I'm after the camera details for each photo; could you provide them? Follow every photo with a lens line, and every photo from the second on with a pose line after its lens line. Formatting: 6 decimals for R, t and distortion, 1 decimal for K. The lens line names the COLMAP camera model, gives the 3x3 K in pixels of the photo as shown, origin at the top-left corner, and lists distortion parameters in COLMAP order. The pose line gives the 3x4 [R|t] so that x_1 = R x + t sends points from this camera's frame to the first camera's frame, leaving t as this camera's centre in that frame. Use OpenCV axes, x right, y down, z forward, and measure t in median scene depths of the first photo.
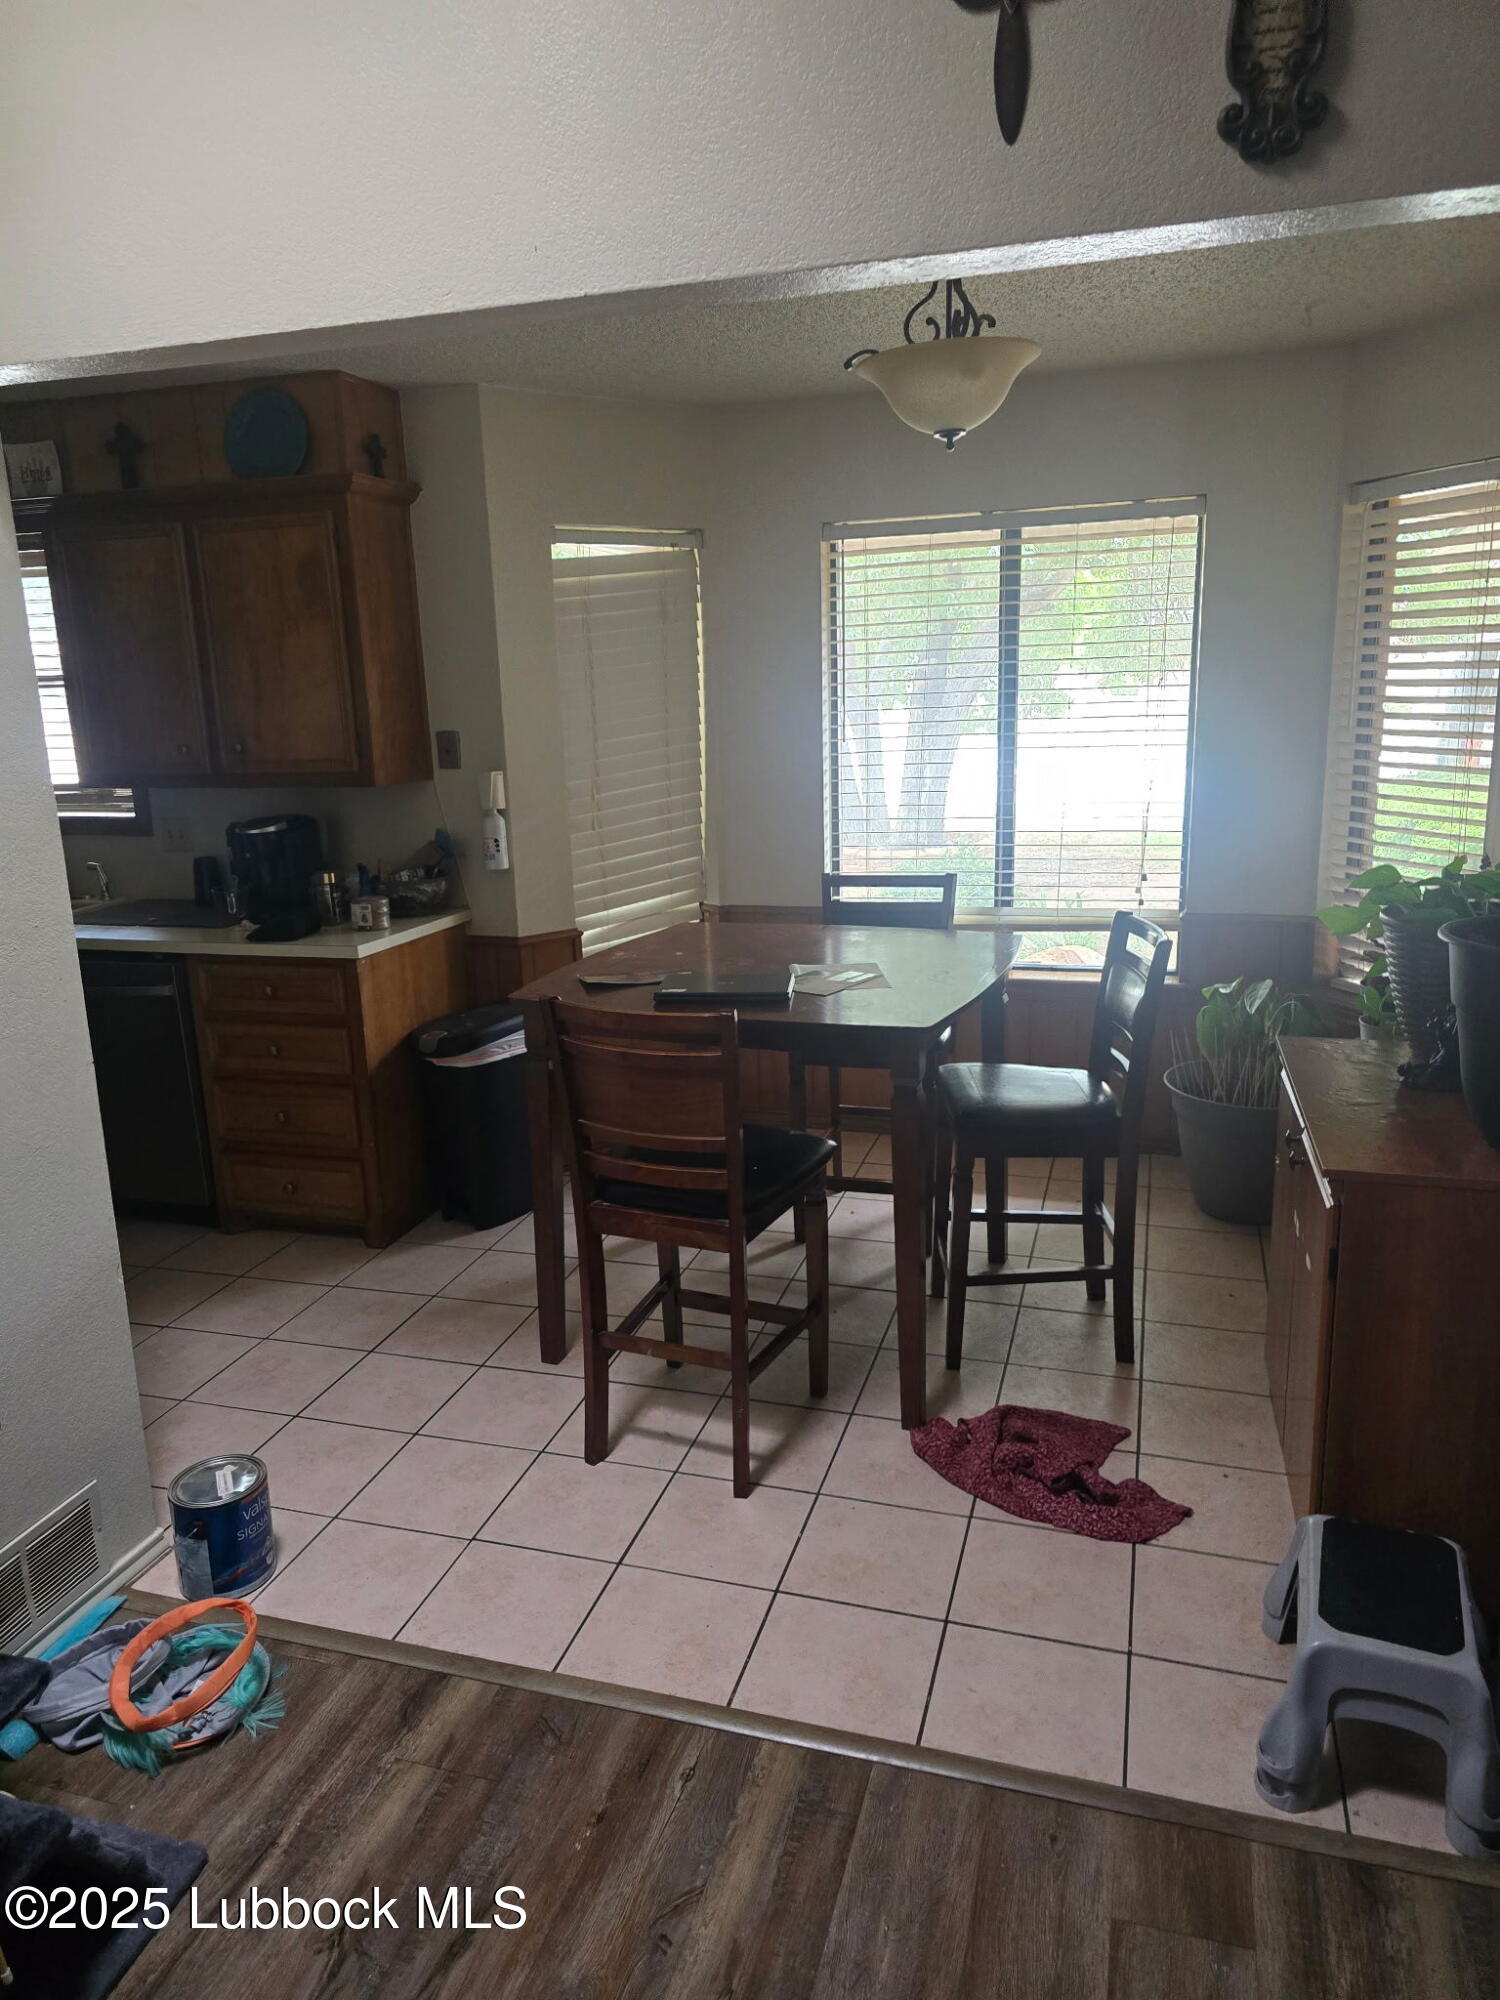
lens RADIAL K [[1362.5, 0, 740.1], [0, 1362.5, 1010.7], [0, 0, 1]] dist [0.094301, -0.102581]
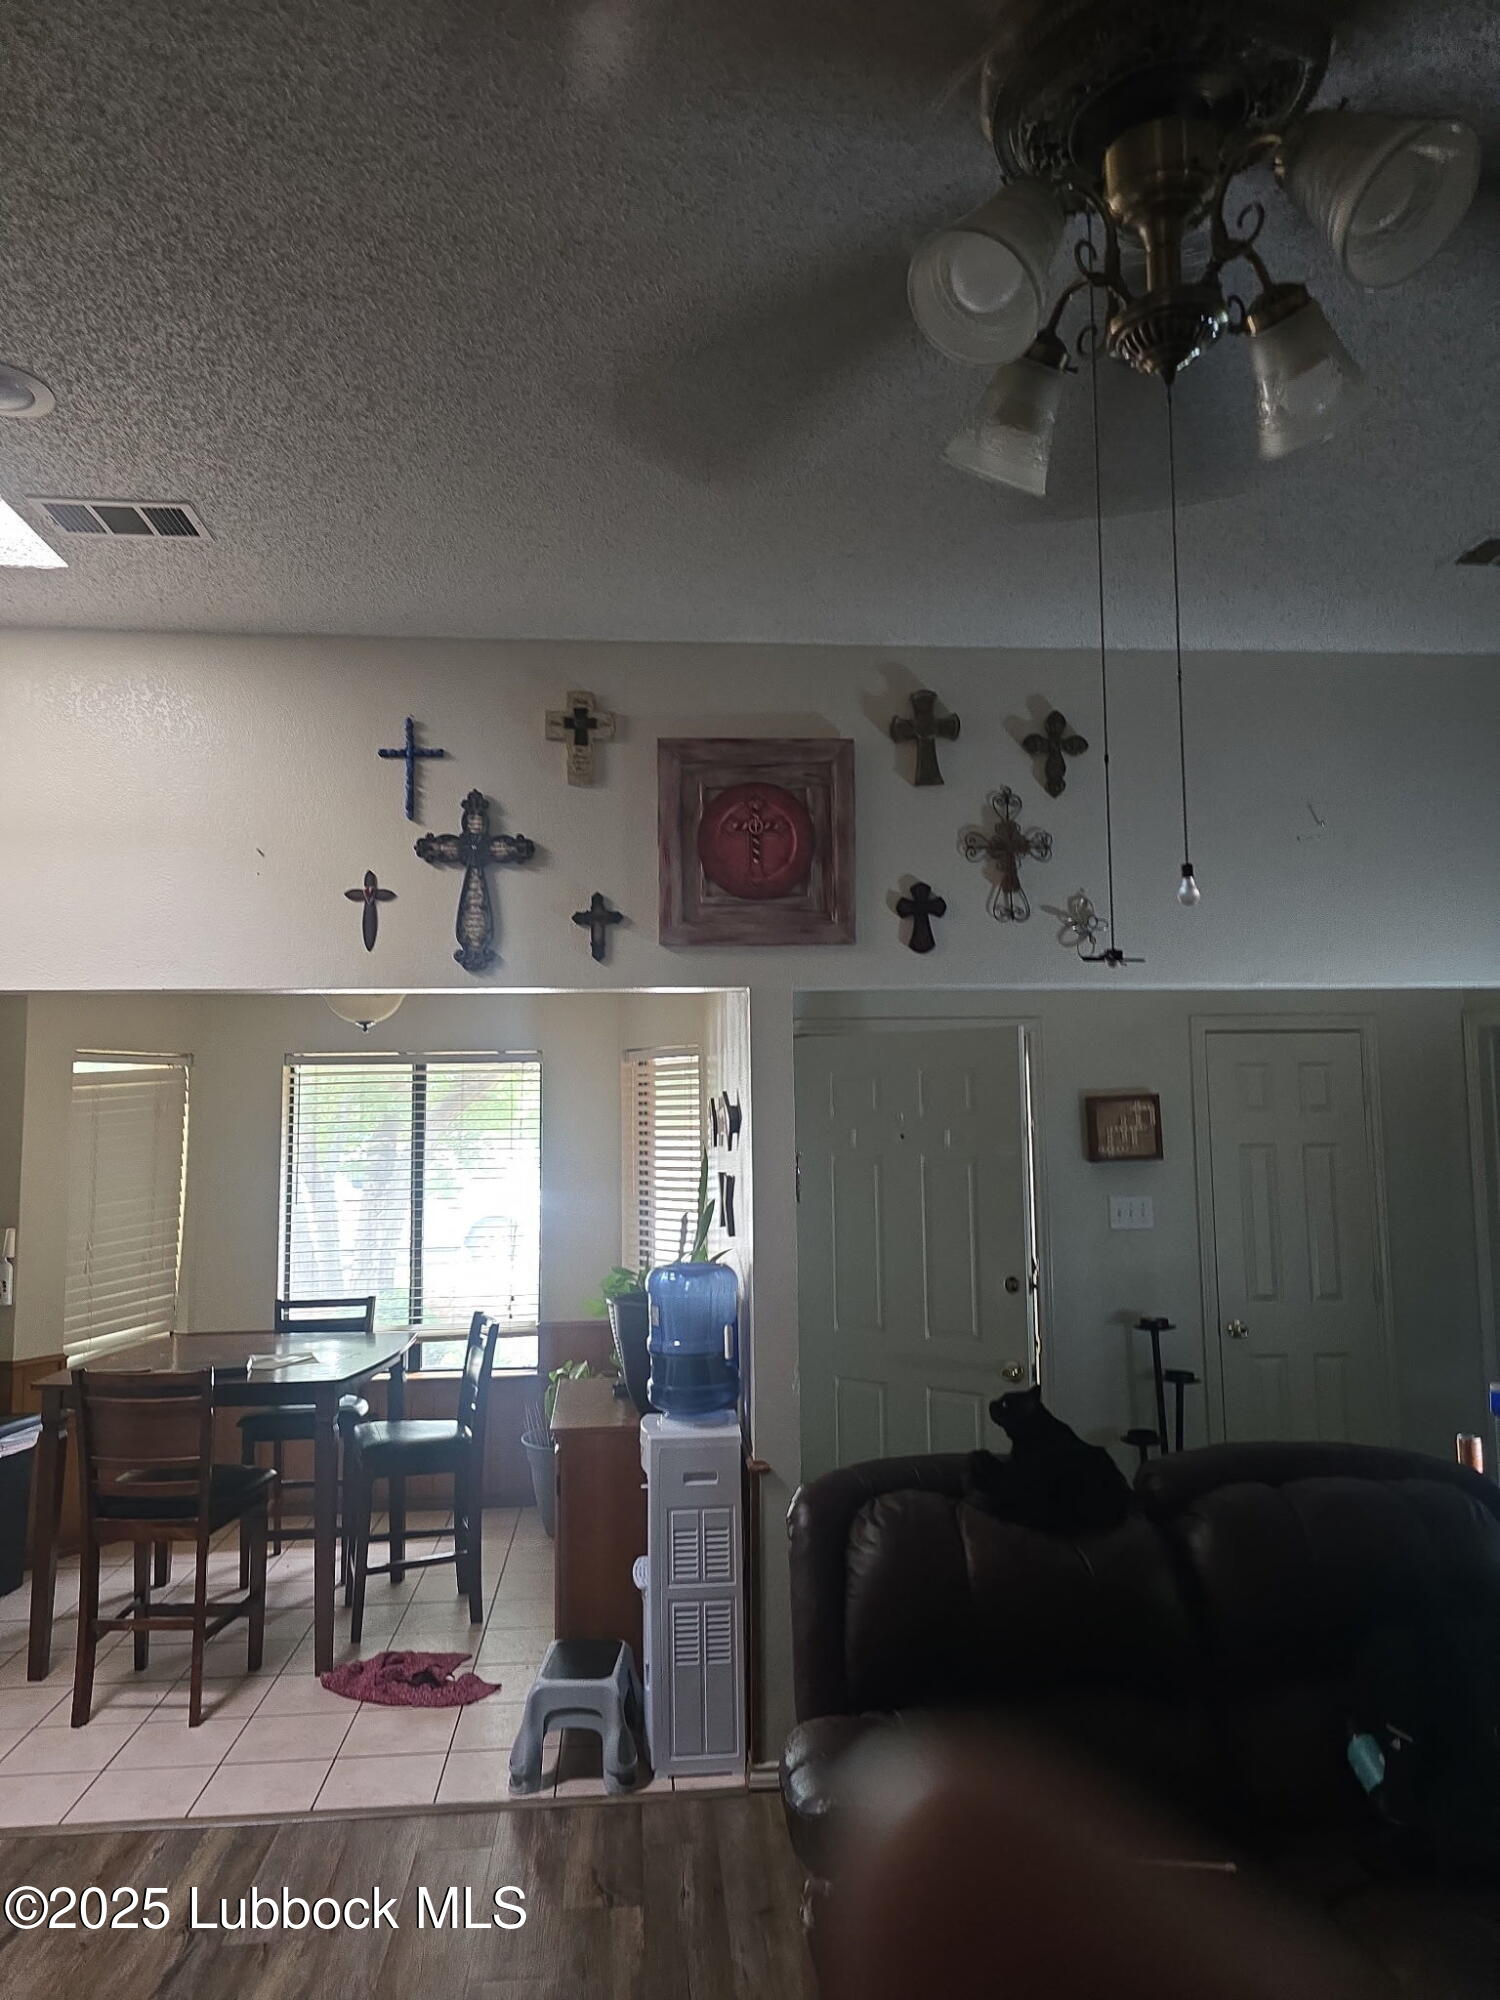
lens RADIAL K [[1362.5, 0, 740.1], [0, 1362.5, 1010.7], [0, 0, 1]] dist [0.094301, -0.102581]
pose [[0.930130, 0.052474, 0.363463, -0.030772], [0.071463, 0.944954, -0.319305, 0.128862], [-0.360211, 0.322969, 0.875179, -0.602023]]
